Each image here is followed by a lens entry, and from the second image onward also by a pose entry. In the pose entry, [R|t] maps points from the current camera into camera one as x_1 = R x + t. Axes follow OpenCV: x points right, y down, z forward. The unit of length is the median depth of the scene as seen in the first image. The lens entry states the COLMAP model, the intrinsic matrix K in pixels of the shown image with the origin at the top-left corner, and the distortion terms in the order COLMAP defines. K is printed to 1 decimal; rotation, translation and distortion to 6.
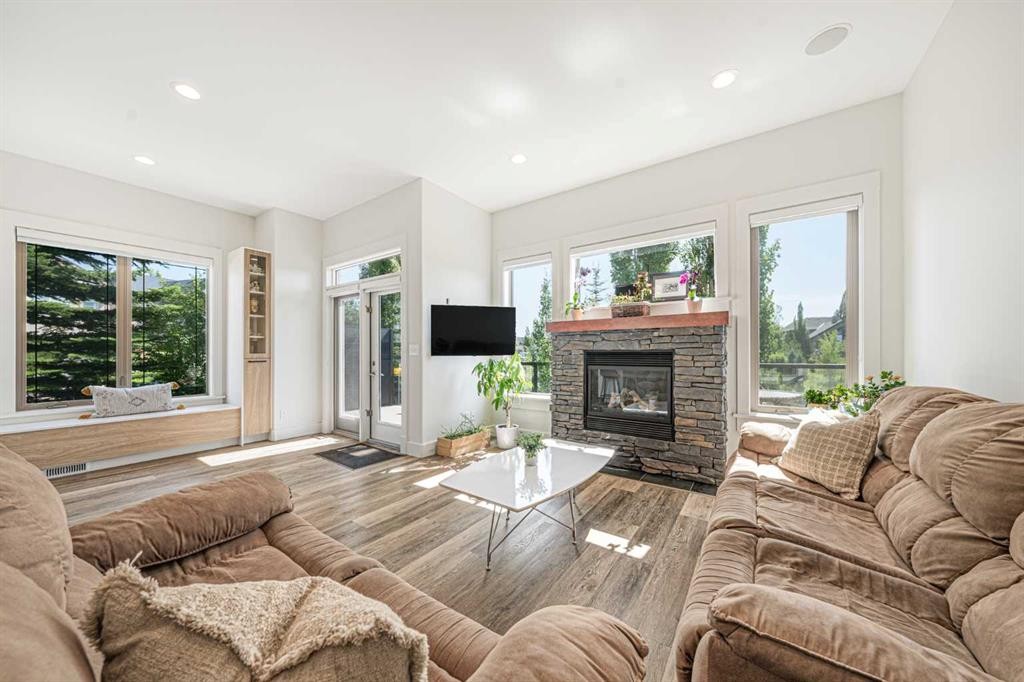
lens RADIAL K [[349.3, 0, 505.4], [0, 349.3, 349.3], [0, 0, 1]] dist [-0.000378, -0.000006]
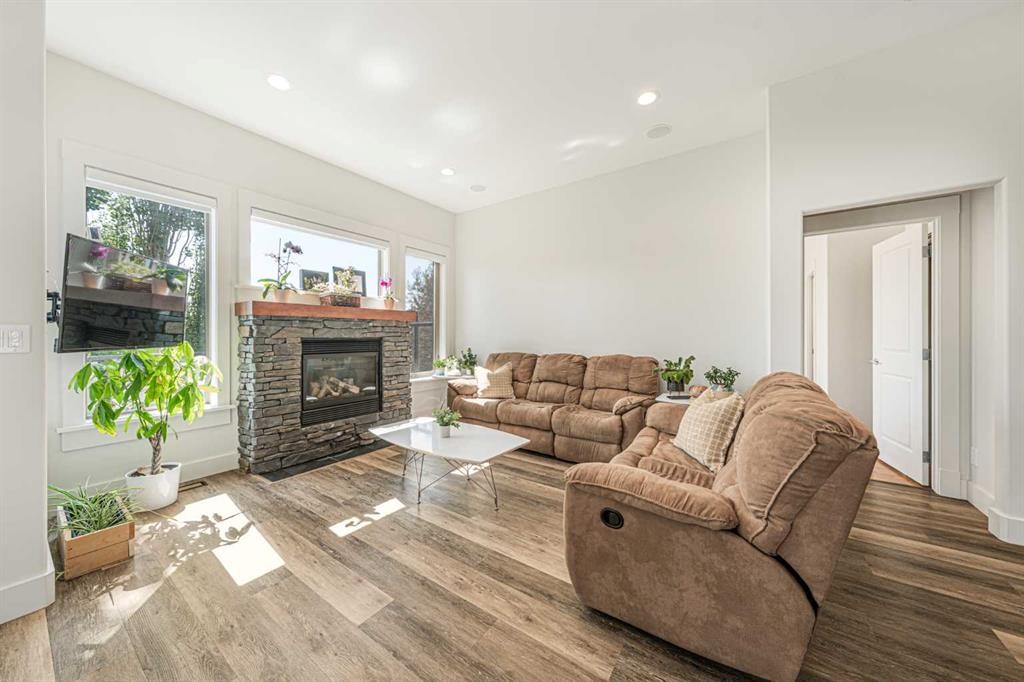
lens RADIAL K [[349.3, 0, 504.3], [0, 349.3, 336.4], [0, 0, 1]] dist [-0.000378, -0.000006]
pose [[0.013061, 0.003175, 0.999910, -0.715826], [0.001111, 0.999994, -0.003190, 0.001554], [-0.999914, 0.001153, 0.013058, 0.517210]]
